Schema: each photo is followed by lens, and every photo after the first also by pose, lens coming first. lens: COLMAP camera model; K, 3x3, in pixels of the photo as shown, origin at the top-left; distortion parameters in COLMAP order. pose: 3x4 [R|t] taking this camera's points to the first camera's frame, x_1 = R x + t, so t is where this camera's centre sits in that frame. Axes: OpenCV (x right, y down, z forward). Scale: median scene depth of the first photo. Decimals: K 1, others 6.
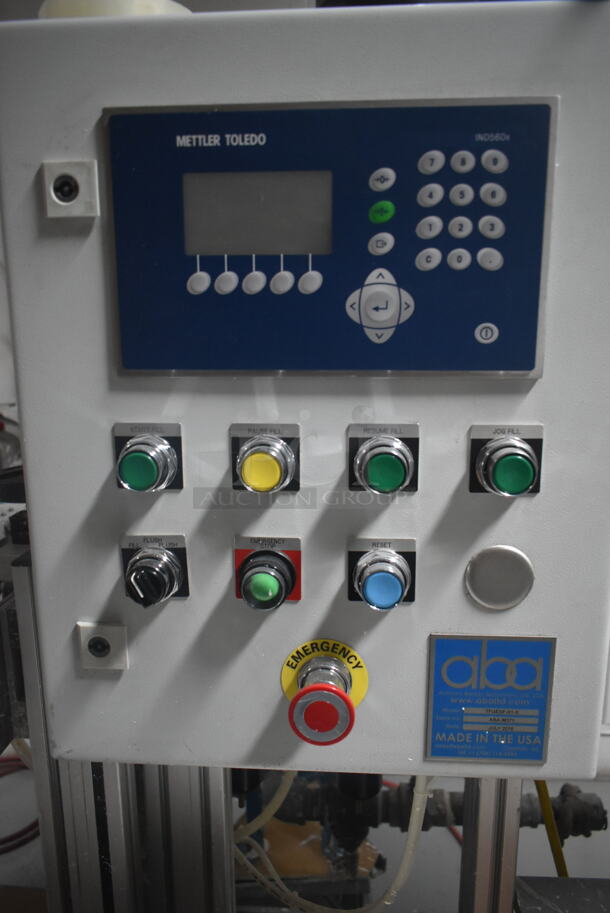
lens RADIAL K [[705.2, 0, 305.0], [0, 705.2, 456.5], [0, 0, 1]] dist [-0.015527, 0.006717]
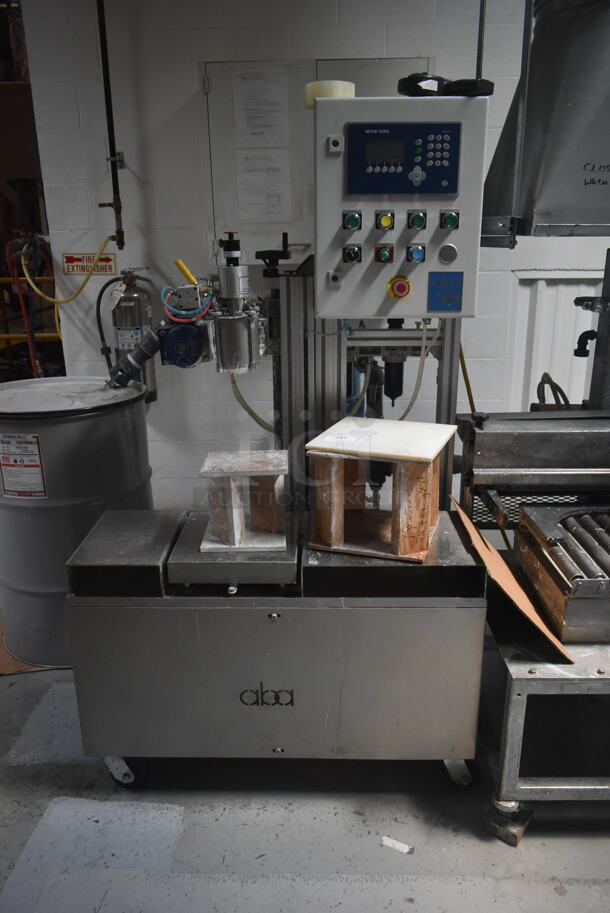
lens RADIAL K [[705.2, 0, 305.0], [0, 705.2, 456.5], [0, 0, 1]] dist [-0.015527, 0.006717]
pose [[0.998691, -0.018088, 0.047851, -0.674181], [0.013439, 0.995314, 0.095762, 0.878999], [-0.049359, -0.094994, 0.994253, -2.756638]]
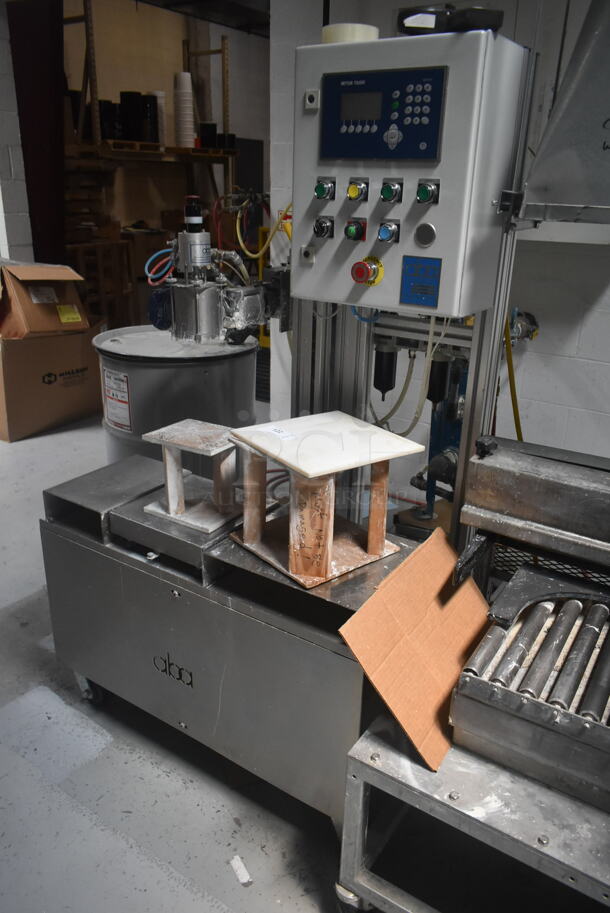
lens RADIAL K [[705.2, 0, 305.0], [0, 705.2, 456.5], [0, 0, 1]] dist [-0.015527, 0.006717]
pose [[0.867642, 0.206344, -0.452350, 1.395659], [-0.137002, 0.973813, 0.181434, 0.624002], [0.477942, -0.095446, 0.873191, -1.949570]]
